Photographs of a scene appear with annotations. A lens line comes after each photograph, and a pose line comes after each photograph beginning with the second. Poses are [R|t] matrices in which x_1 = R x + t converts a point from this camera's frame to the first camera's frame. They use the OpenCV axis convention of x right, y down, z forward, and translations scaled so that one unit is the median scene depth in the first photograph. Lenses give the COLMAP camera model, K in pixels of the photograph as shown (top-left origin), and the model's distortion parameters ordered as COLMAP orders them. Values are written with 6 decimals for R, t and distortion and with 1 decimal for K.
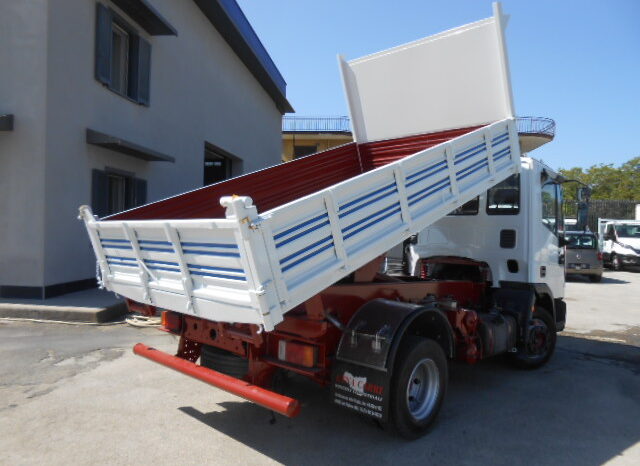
lens RADIAL K [[489.5, 0, 320.0], [0, 489.5, 233.0], [0, 0, 1]] dist [-0.006849, 0.002067]
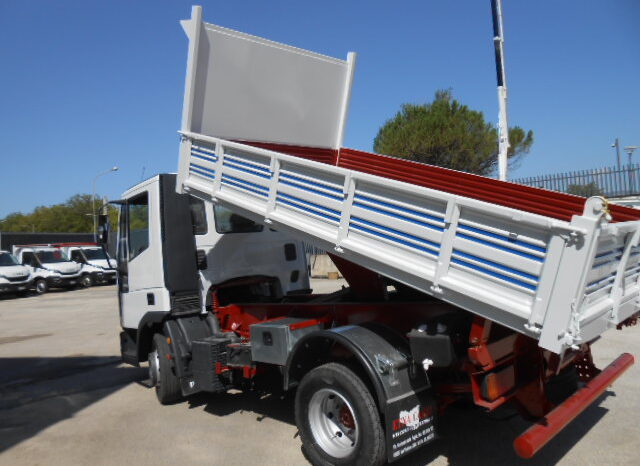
lens RADIAL K [[487.2, 0, 316.9], [0, 487.2, 231.6], [0, 0, 1]] dist [-0.008677, 0.001488]
pose [[0.125763, -0.014490, 0.991954, -0.578981], [0.077354, 0.996992, 0.004756, -0.029544], [-0.989040, 0.076134, 0.126506, 0.743613]]
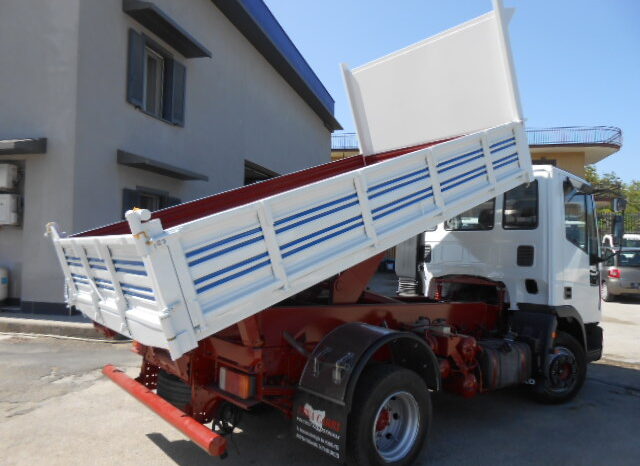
lens RADIAL K [[489.5, 0, 320.0], [0, 489.5, 233.0], [0, 0, 1]] dist [-0.006849, 0.002067]
pose [[0.992295, -0.007249, -0.123688, 0.140722], [0.002775, 0.999337, -0.036300, 0.001697], [0.123869, 0.035677, 0.991657, 0.072069]]
